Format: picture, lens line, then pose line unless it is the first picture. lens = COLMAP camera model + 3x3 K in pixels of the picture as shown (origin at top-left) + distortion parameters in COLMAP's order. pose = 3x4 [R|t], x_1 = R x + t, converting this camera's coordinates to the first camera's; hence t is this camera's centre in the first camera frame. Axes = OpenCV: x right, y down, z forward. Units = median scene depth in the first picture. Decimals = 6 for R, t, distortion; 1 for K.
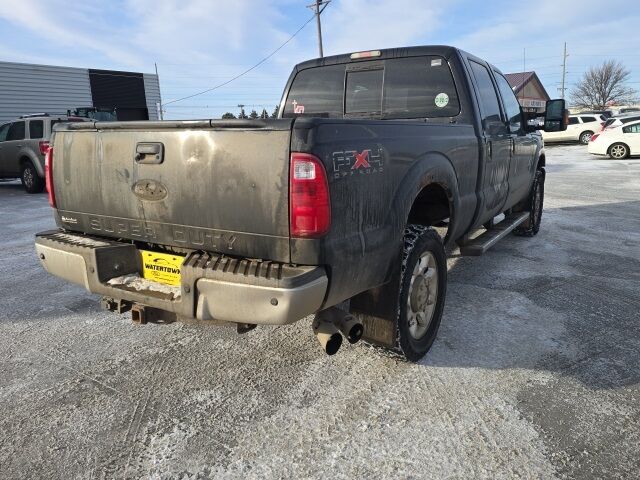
lens RADIAL K [[427.8, 0, 328.7], [0, 427.8, 227.3], [0, 0, 1]] dist [0.065651, -0.055137]
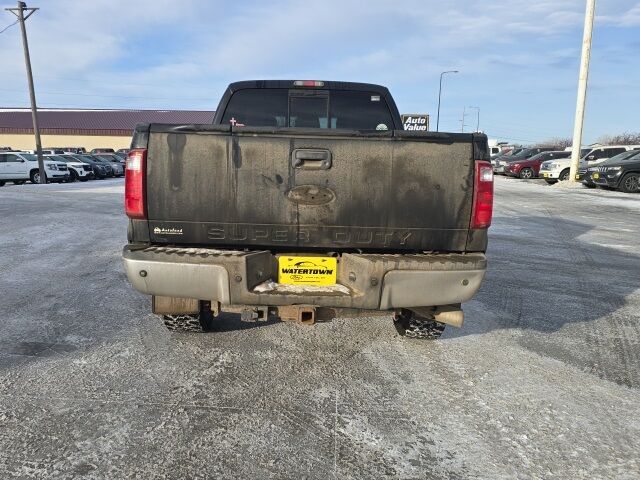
lens RADIAL K [[416.3, 0, 310.4], [0, 416.3, 240.2], [0, 0, 1]] dist [0.083268, -0.084106]
pose [[0.884632, -0.046437, 0.463971, -0.853102], [0.060026, 0.998091, -0.014554, 0.036790], [-0.462410, 0.040726, 0.885731, 0.109606]]
